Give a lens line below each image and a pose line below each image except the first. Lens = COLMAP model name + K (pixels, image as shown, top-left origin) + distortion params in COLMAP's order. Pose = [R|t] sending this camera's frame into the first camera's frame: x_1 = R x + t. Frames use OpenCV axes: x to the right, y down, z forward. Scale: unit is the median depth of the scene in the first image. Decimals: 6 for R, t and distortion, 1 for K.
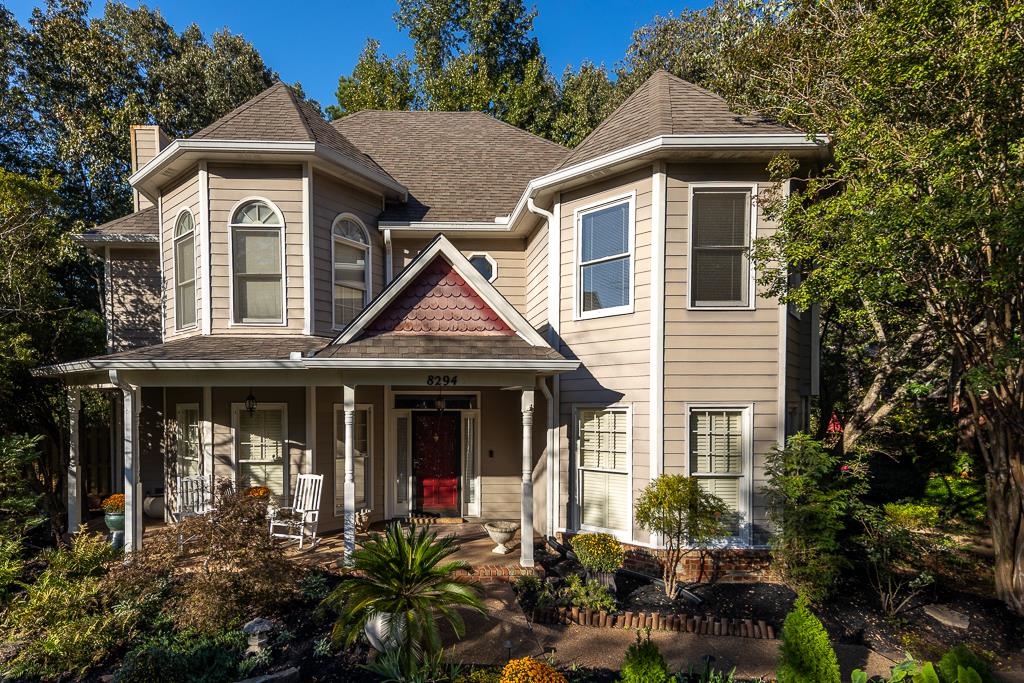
lens RADIAL K [[571.6, 0, 512.0], [0, 571.6, 341.5], [0, 0, 1]] dist [0.022274, -0.000131]
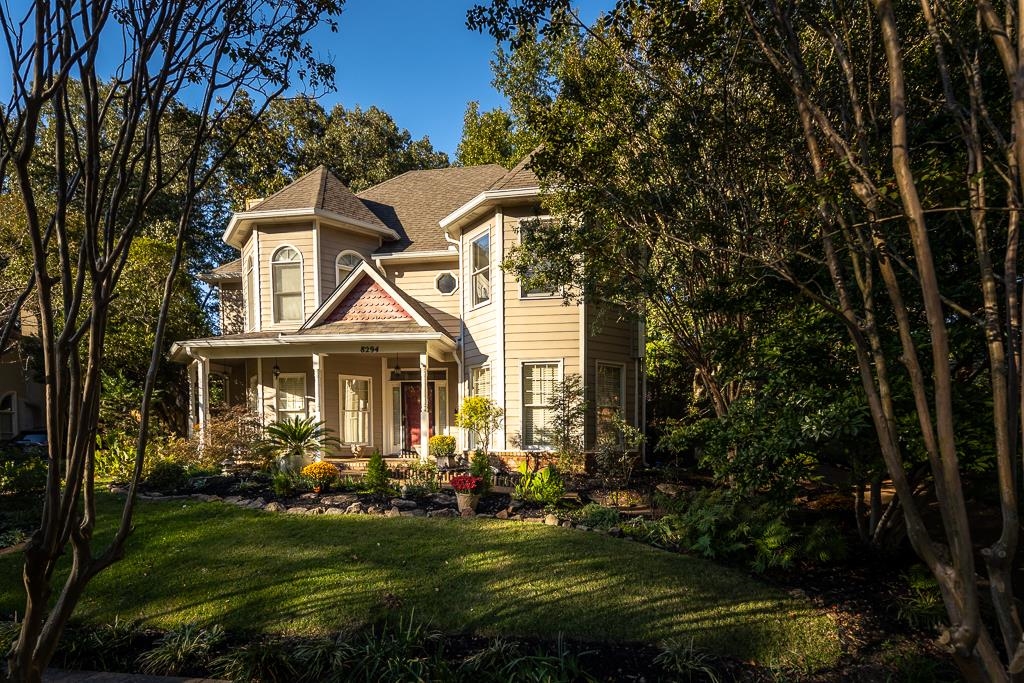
lens RADIAL K [[497.0, 0, 512.0], [0, 497.0, 341.5], [0, 0, 1]] dist [0.002624, 0.000405]
pose [[0.986354, -0.033768, -0.161138, 0.393031], [0.030289, 0.999253, -0.023995, 0.071888], [0.161828, 0.018787, 0.986640, -0.261289]]
